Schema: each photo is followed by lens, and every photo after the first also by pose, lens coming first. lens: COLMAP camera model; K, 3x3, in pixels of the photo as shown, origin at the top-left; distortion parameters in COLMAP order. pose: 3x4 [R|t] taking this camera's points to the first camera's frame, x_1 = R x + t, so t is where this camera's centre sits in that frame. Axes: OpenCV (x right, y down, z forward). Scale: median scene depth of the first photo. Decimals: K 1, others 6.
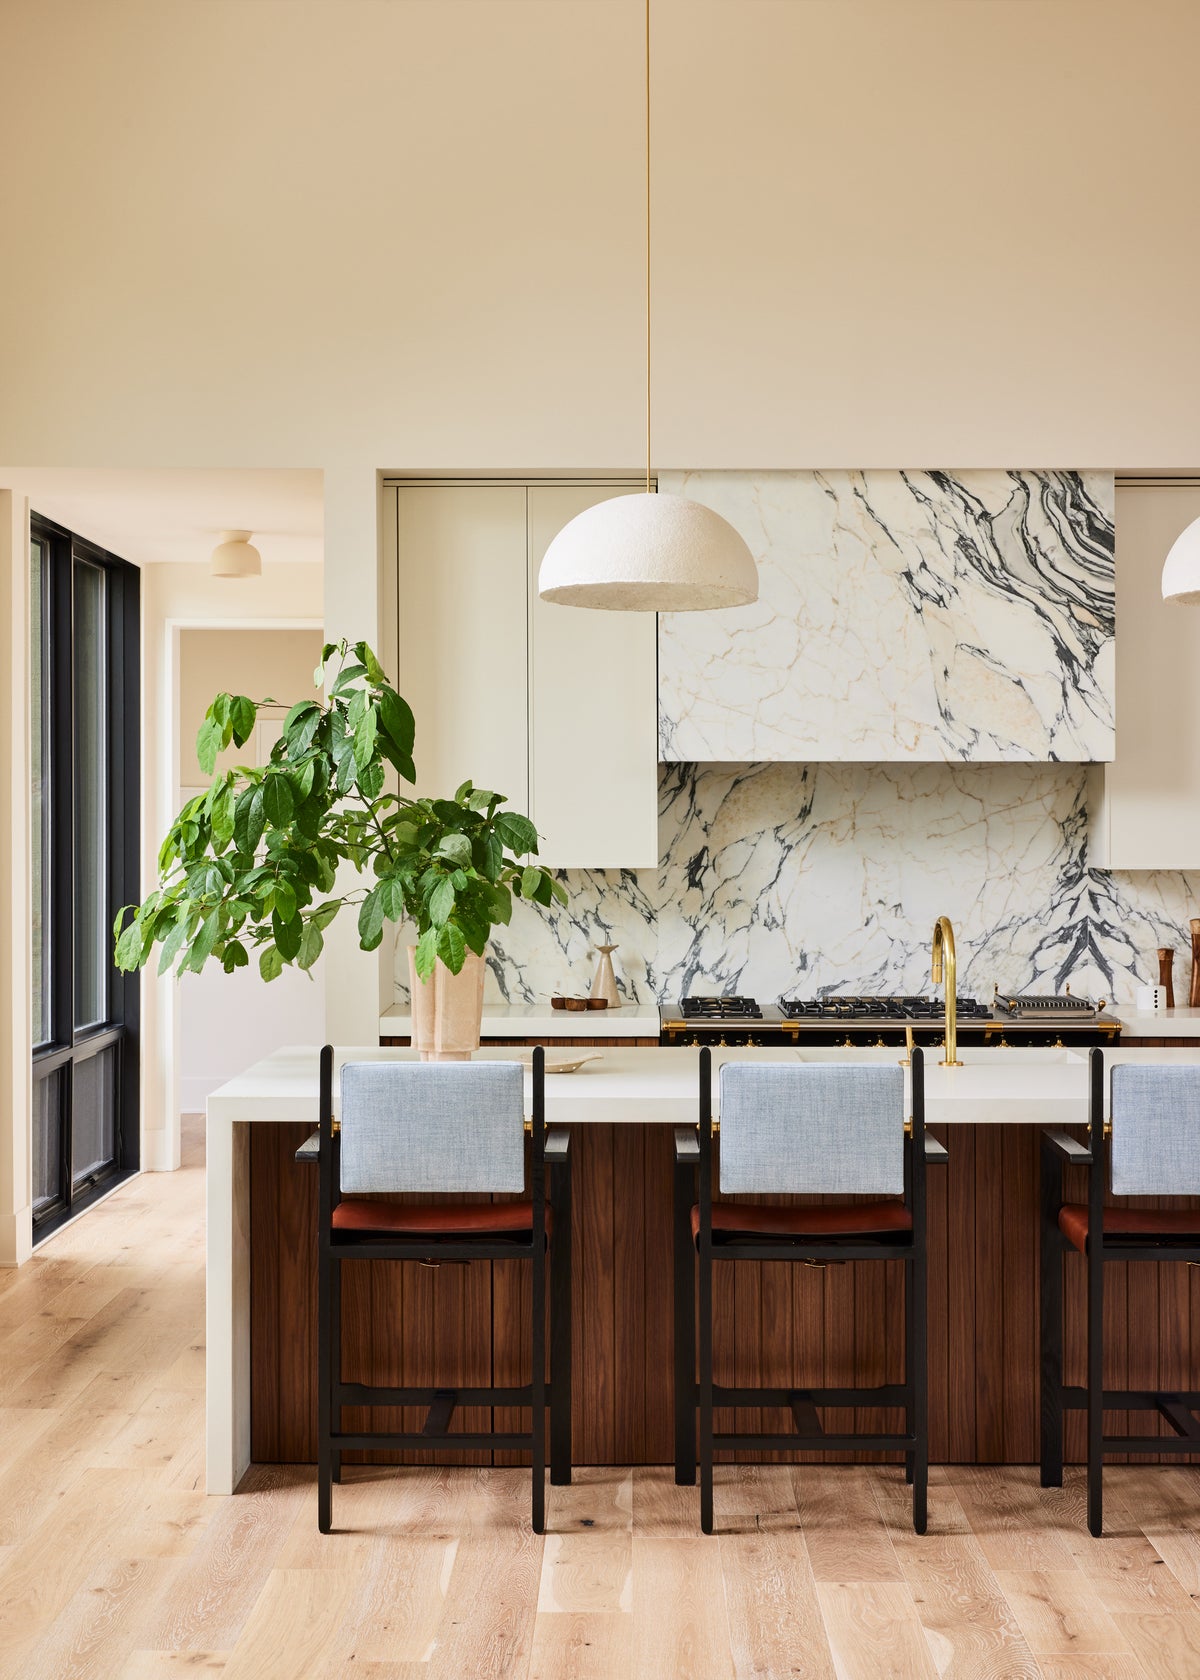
lens RADIAL K [[1505.3, 0, 600.0], [0, 1505.3, 736.3], [0, 0, 1]] dist [0.000040, 0.003031]
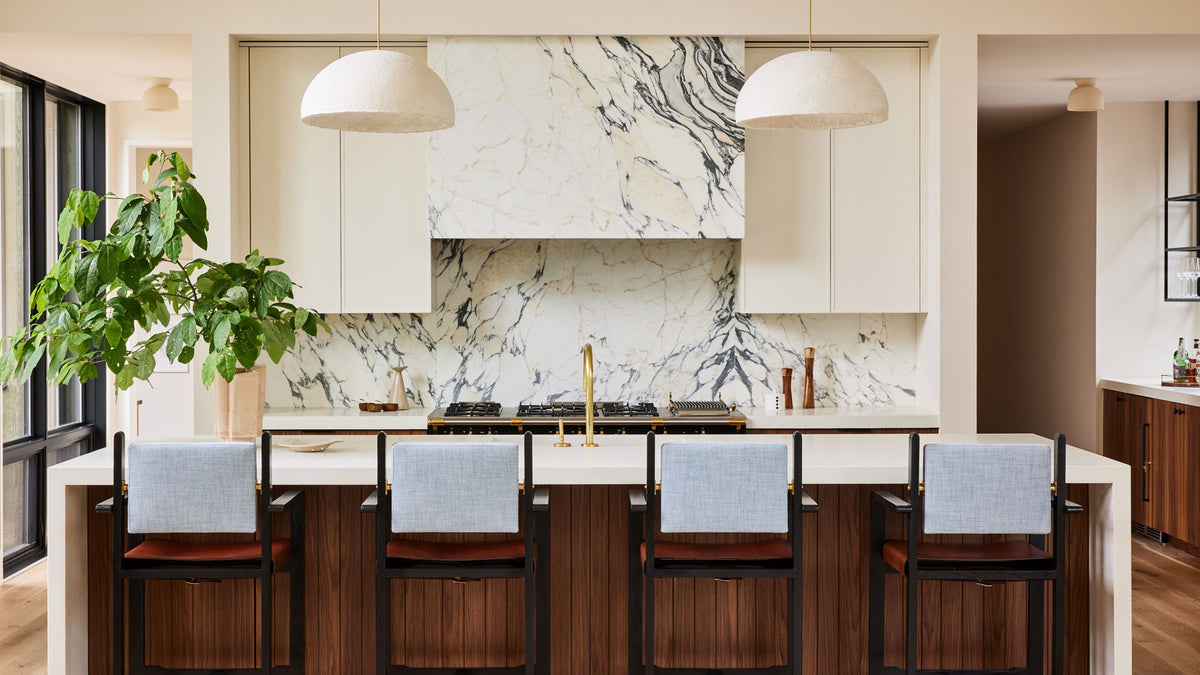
lens RADIAL K [[1058.9, 0, 604.1], [0, 1058.9, 240.1], [0, 0, 1]] dist [-0.002726, 0.002920]
pose [[0.999902, -0.000123, 0.014018, 0.192744], [-0.000006, 0.999958, 0.009208, 0.008966], [-0.014019, -0.009207, 0.999859, -0.013776]]
